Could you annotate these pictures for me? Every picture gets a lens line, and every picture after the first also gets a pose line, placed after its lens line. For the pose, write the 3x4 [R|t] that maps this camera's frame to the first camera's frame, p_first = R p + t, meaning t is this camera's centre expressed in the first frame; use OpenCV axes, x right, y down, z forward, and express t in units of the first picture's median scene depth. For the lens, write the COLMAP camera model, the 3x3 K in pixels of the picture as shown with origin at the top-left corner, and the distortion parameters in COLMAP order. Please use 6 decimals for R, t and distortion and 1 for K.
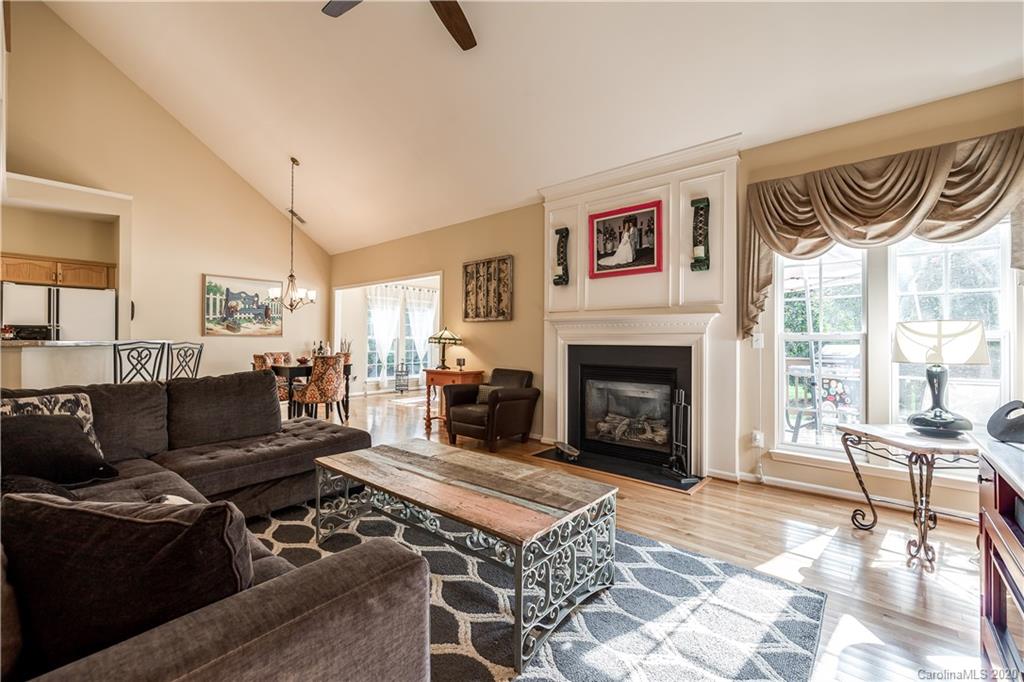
lens RADIAL K [[434.1, 0, 516.2], [0, 434.1, 340.2], [0, 0, 1]] dist [0.001025, 0.000139]
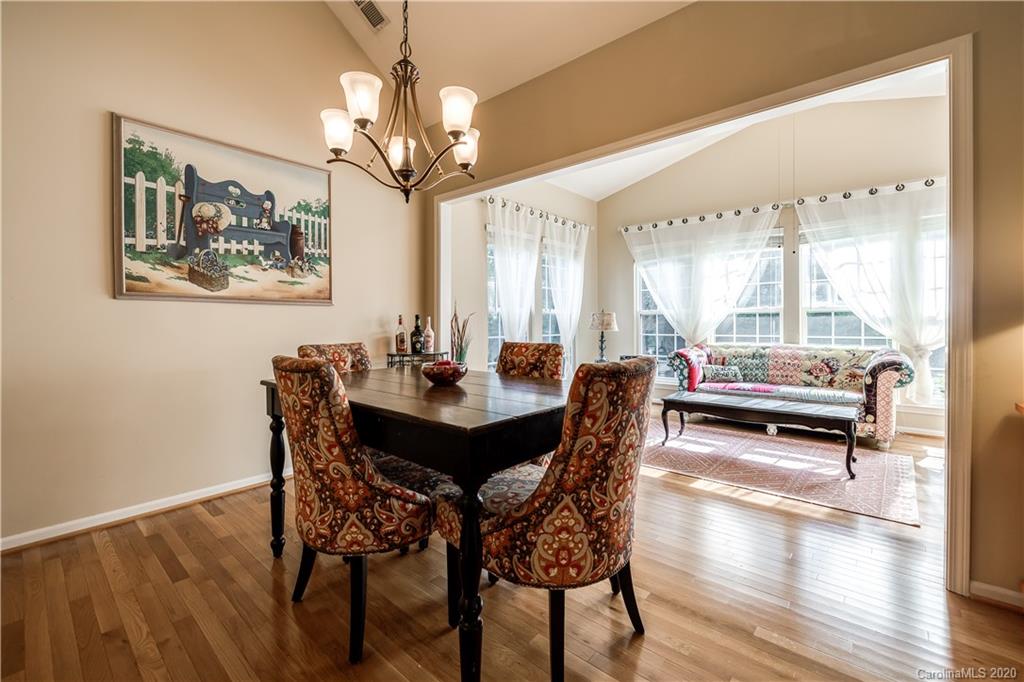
lens RADIAL K [[434.1, 0, 512.2], [0, 434.1, 330.1], [0, 0, 1]] dist [0.001025, 0.000139]
pose [[0.999963, -0.007697, -0.003725, -0.406063], [0.007753, 0.999854, 0.015245, 0.012560], [0.003607, -0.015273, 0.999877, 0.653259]]
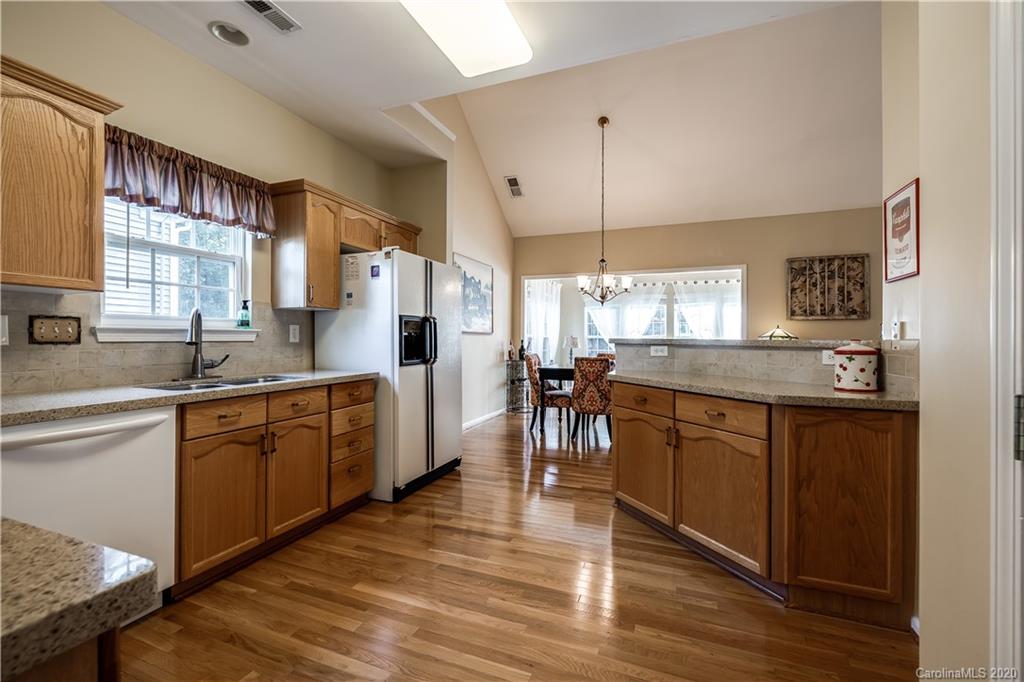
lens RADIAL K [[434.1, 0, 508.0], [0, 434.1, 342.2], [0, 0, 1]] dist [0.001025, 0.000139]
pose [[0.946804, -0.001830, 0.321805, -0.855648], [-0.001089, 0.999960, 0.008892, -0.001437], [-0.321808, -0.008769, 0.946764, 0.251098]]
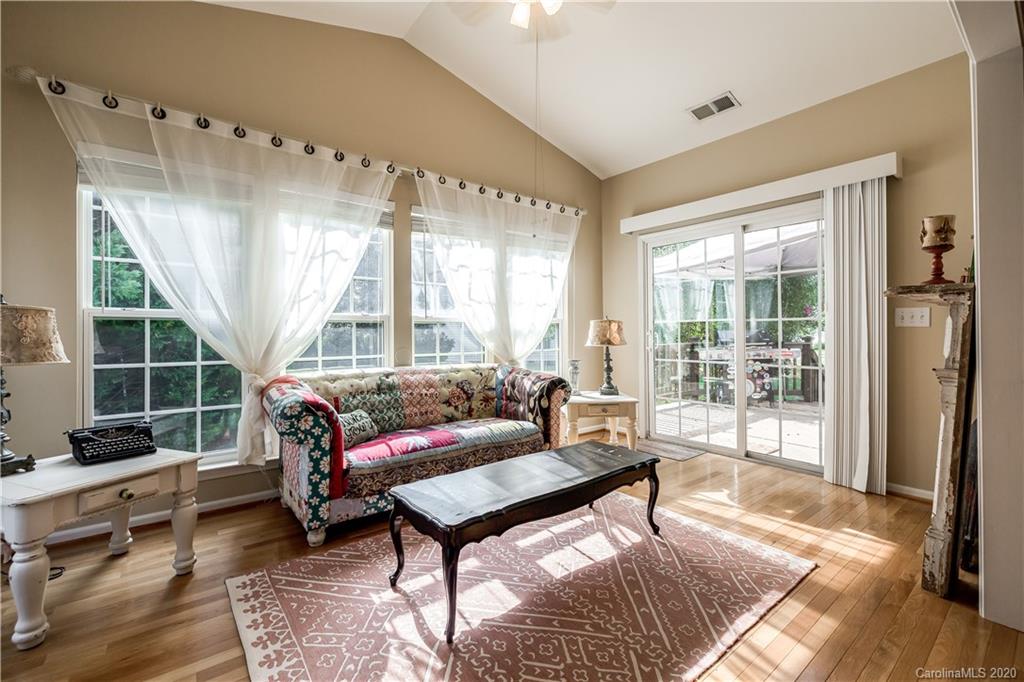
lens RADIAL K [[434.1, 0, 516.7], [0, 434.1, 333.7], [0, 0, 1]] dist [0.001025, 0.000139]
pose [[0.200396, -0.004132, 0.979706, -0.427062], [0.005583, 0.999980, 0.003075, 0.010379], [-0.979699, 0.004853, 0.200415, 1.105293]]
